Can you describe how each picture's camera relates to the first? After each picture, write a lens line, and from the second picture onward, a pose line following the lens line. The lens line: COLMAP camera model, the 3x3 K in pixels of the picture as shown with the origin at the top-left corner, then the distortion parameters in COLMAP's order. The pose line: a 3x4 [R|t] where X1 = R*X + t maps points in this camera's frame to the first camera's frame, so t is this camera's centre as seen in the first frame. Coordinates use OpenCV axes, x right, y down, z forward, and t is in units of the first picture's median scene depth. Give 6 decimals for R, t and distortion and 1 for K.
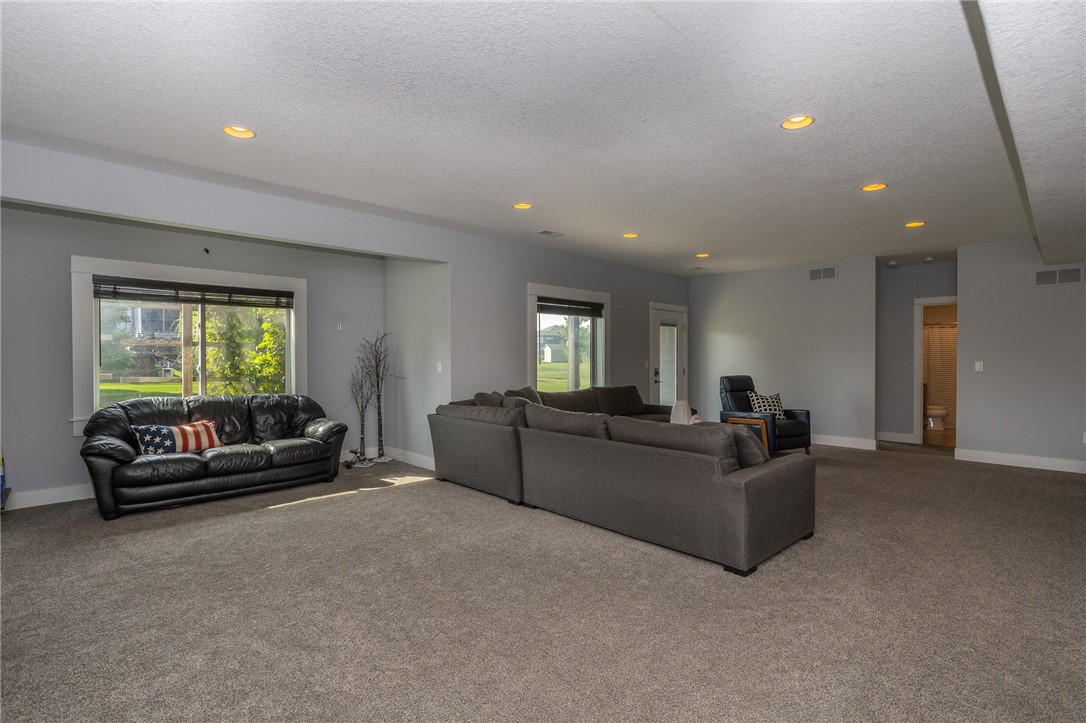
lens RADIAL K [[532.3, 0, 542.9], [0, 532.3, 362.2], [0, 0, 1]] dist [-0.006256, 0.003827]
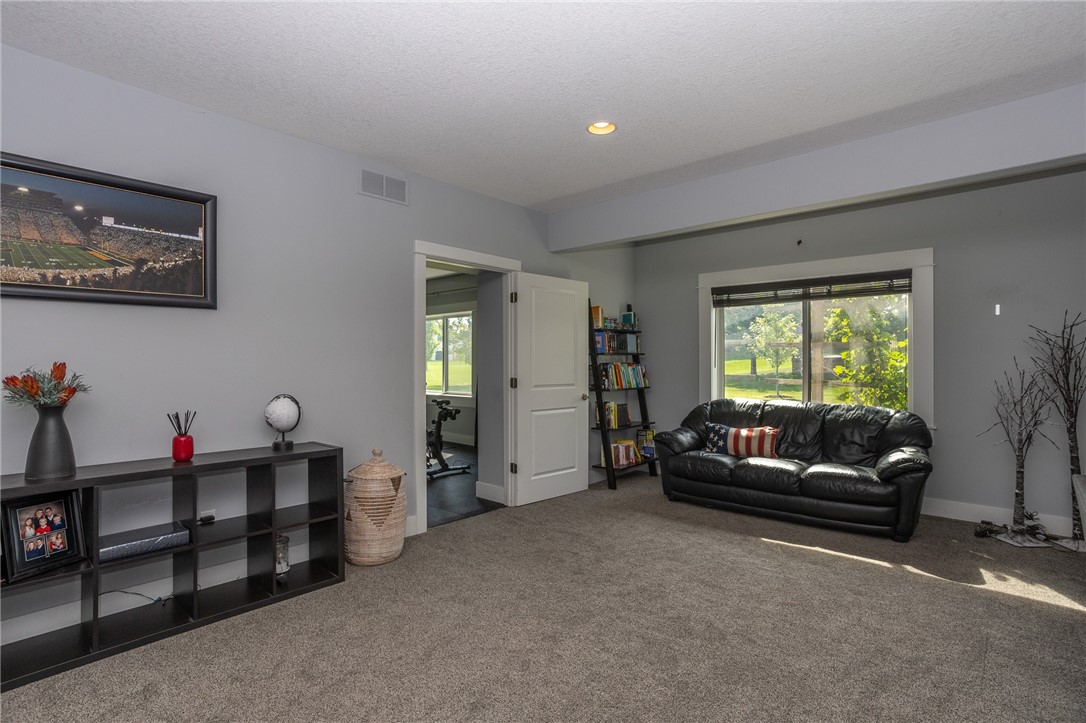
lens RADIAL K [[532.3, 0, 543.7], [0, 532.3, 360.3], [0, 0, 1]] dist [-0.006256, 0.003827]
pose [[0.074679, 0.004956, -0.997195, 0.270622], [-0.003942, 0.999981, 0.004674, -0.010316], [0.997200, 0.003581, 0.074698, 0.545071]]
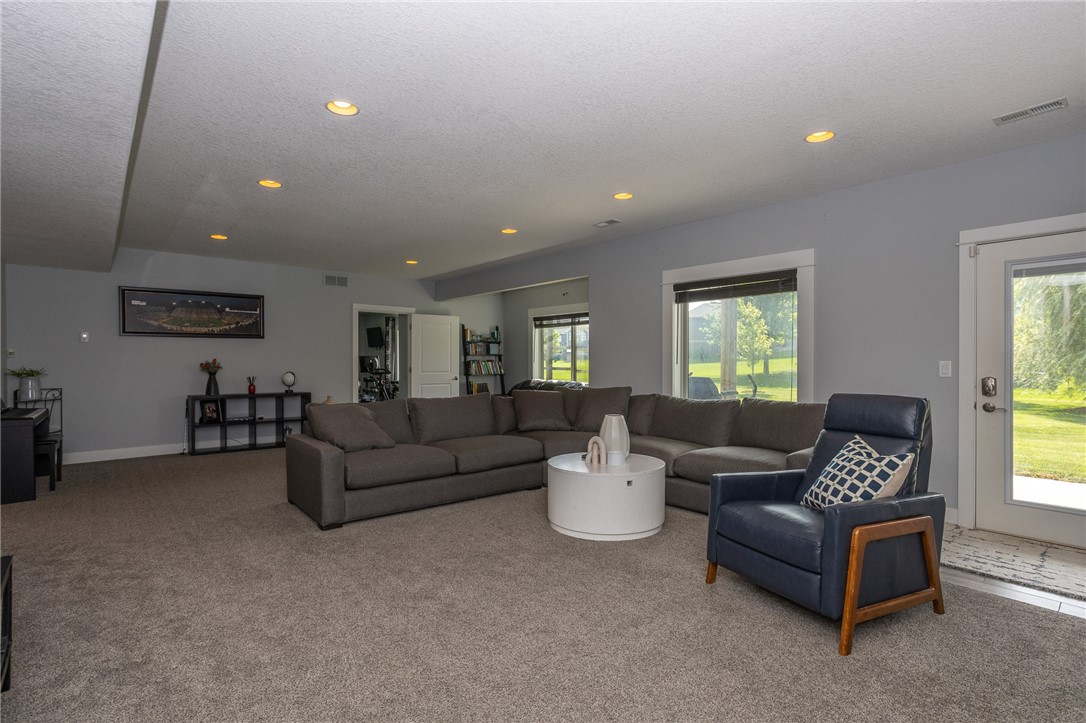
lens RADIAL K [[532.3, 0, 542.2], [0, 532.3, 362.8], [0, 0, 1]] dist [-0.006256, 0.003827]
pose [[-0.029363, 0.008243, -0.999535, 1.171501], [-0.001558, 0.999964, 0.008292, -0.006243], [0.999568, 0.001801, -0.029349, 1.077031]]
